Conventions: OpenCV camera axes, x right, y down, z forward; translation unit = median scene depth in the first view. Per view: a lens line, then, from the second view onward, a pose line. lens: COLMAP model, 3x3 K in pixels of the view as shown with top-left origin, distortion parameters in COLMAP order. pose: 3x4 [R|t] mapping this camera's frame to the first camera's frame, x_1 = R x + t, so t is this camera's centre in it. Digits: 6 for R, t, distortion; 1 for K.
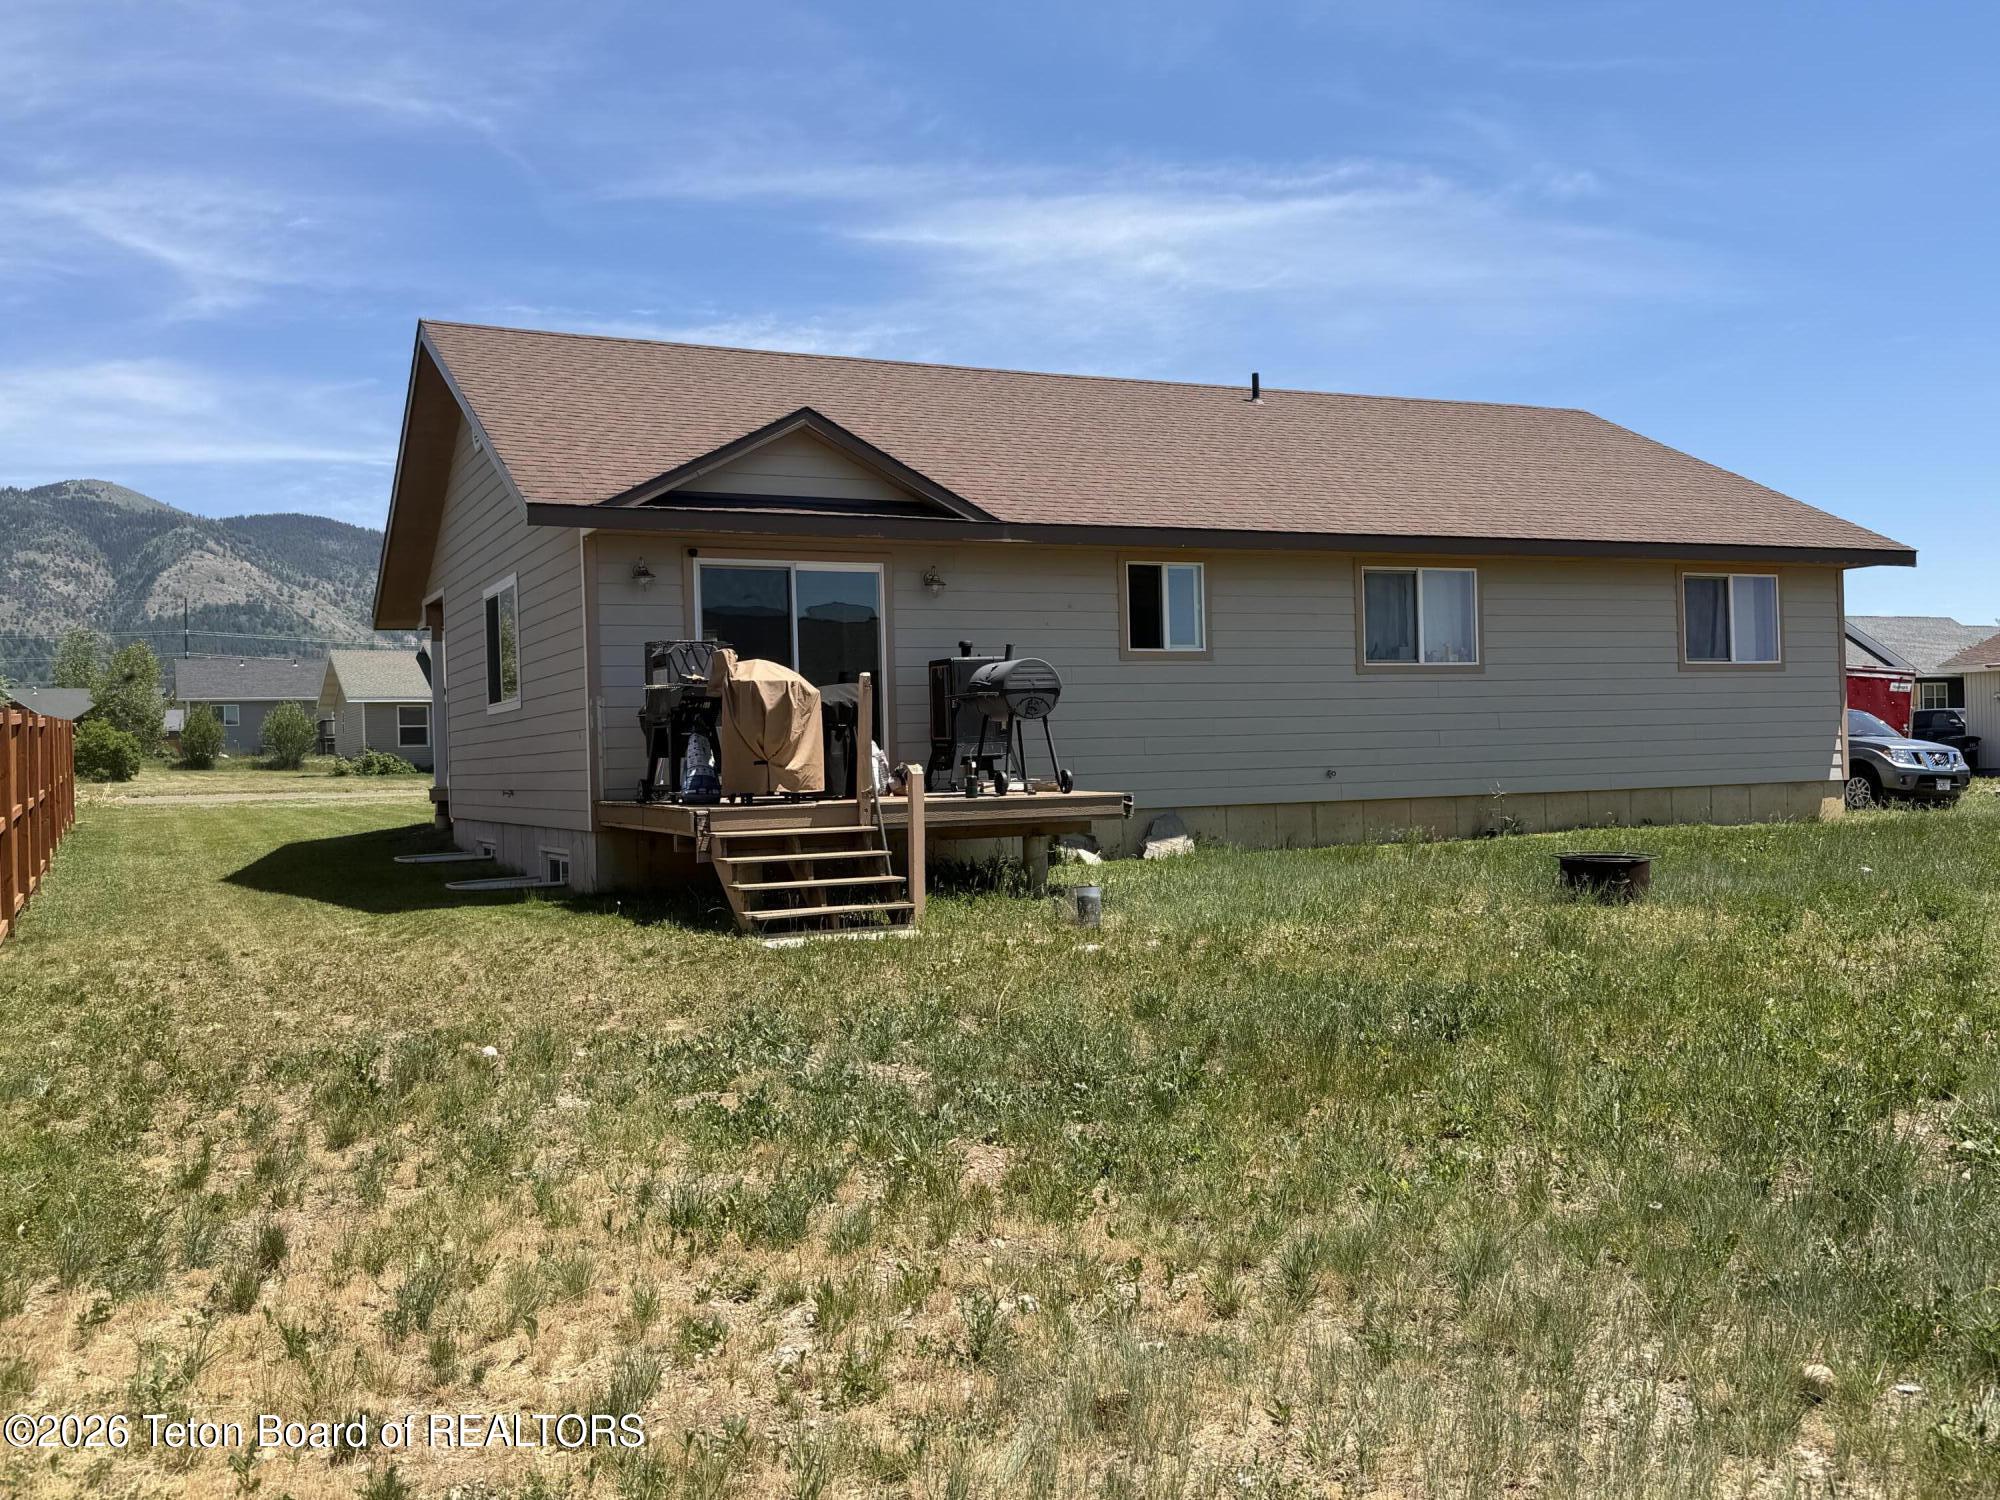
lens RADIAL K [[1780.5, 0, 996.2], [0, 1780.5, 739.2], [0, 0, 1]] dist [0.076025, -0.119065]
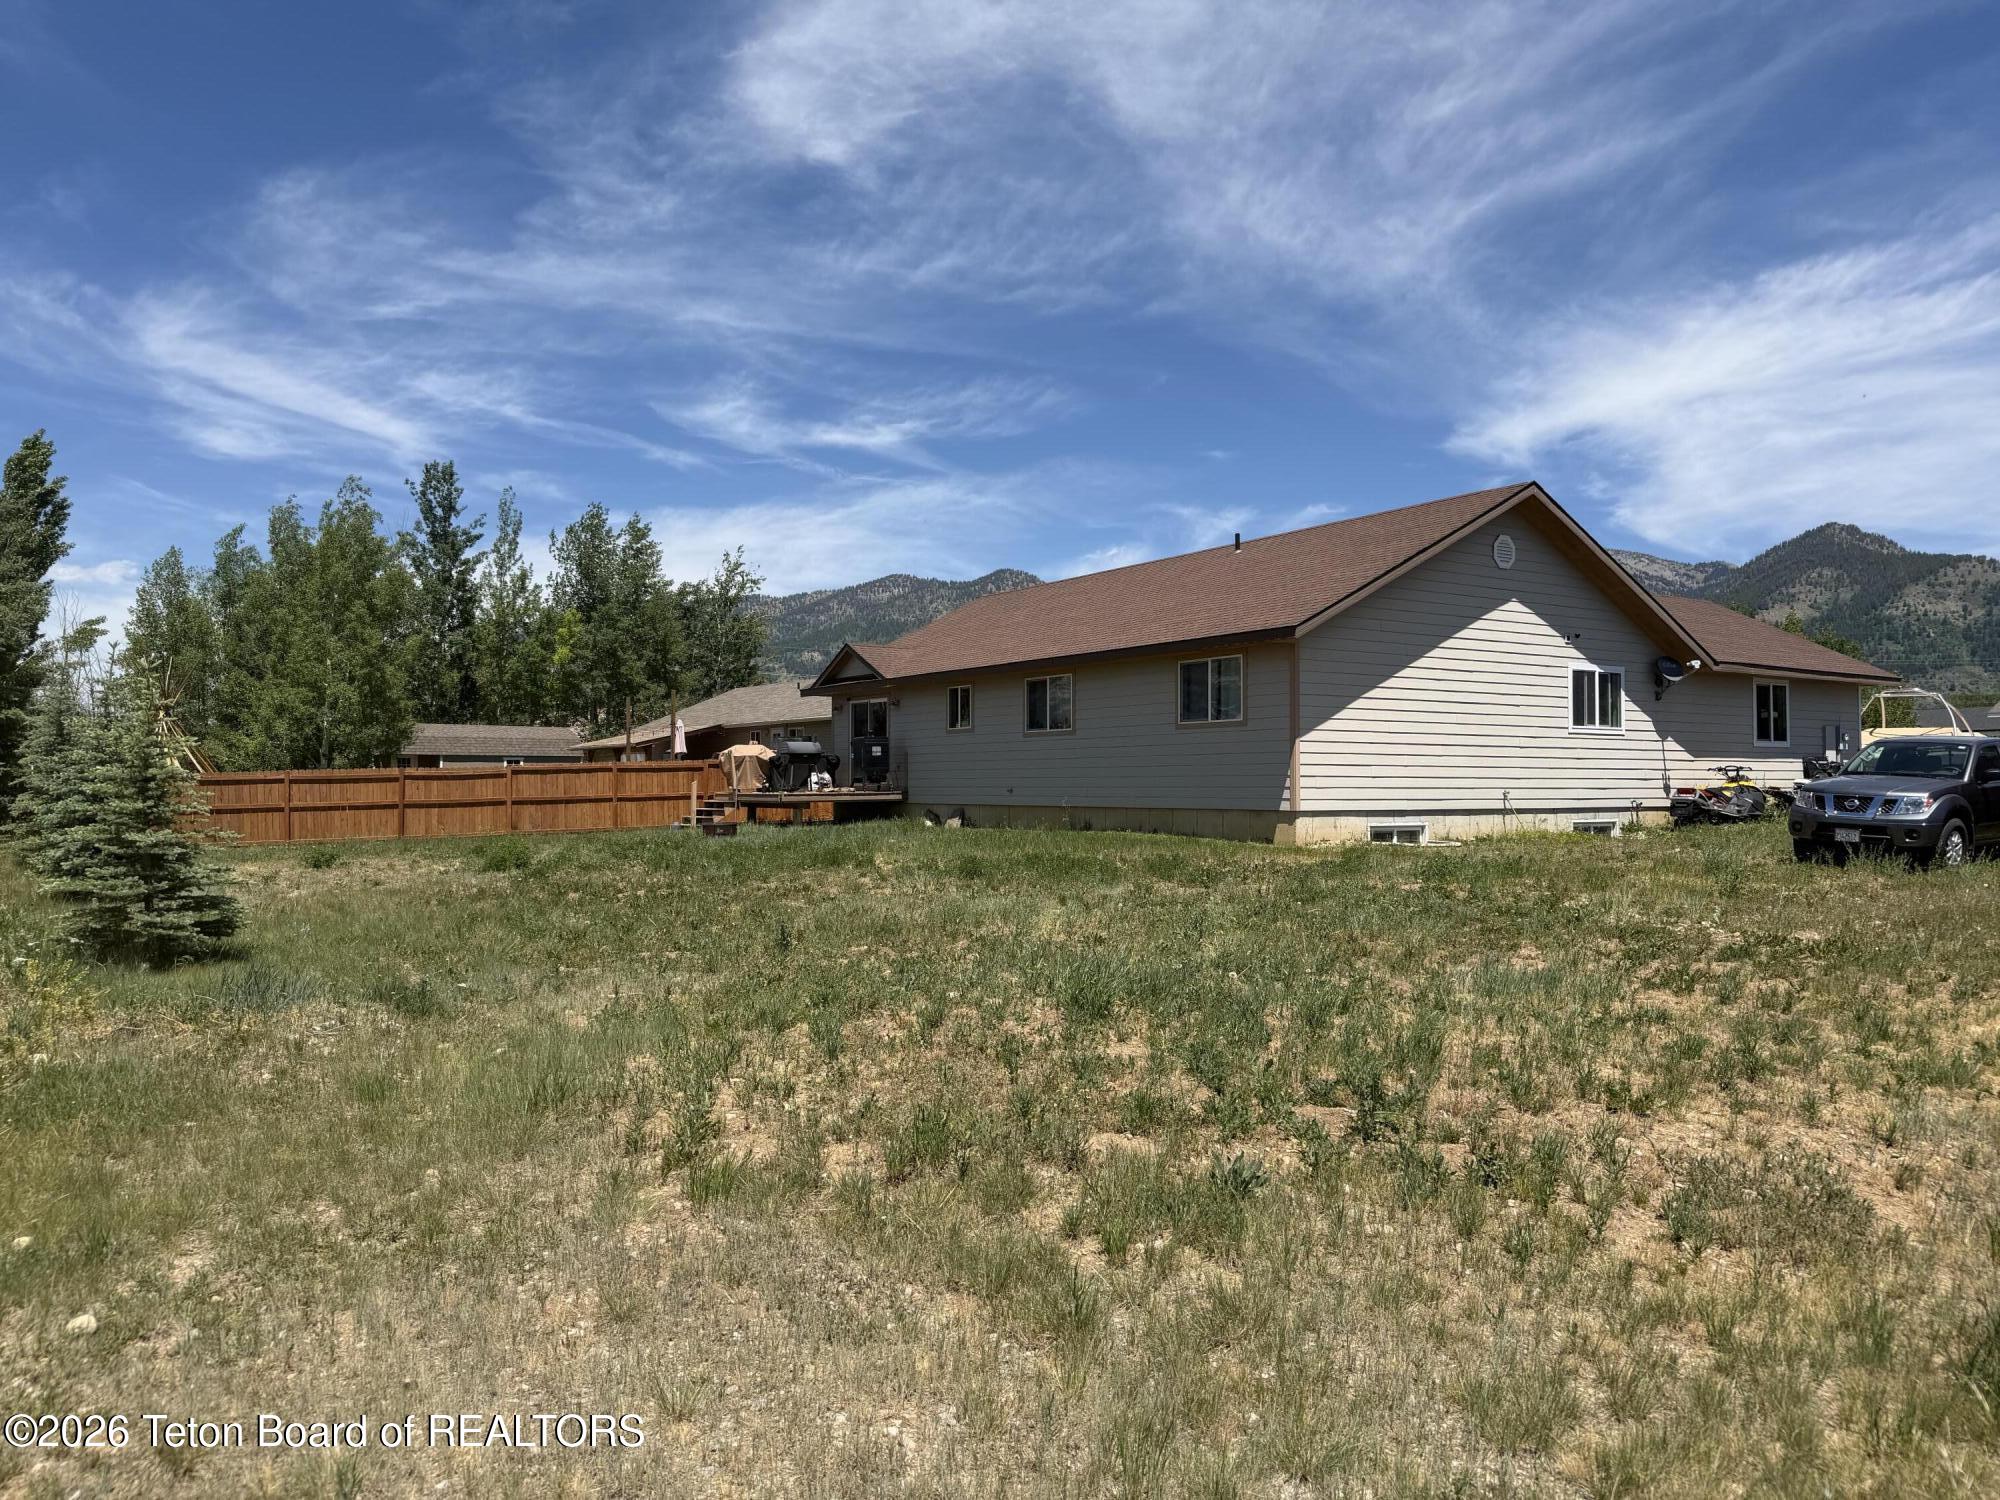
lens RADIAL K [[1414.9, 0, 1005.8], [0, 1414.9, 753.2], [0, 0, 1]] dist [-0.000207, -0.023341]
pose [[0.116444, 0.010796, -0.993139, 1.452733], [0.014646, 0.999814, 0.012586, -0.033575], [0.993089, -0.016011, 0.116264, 0.701312]]
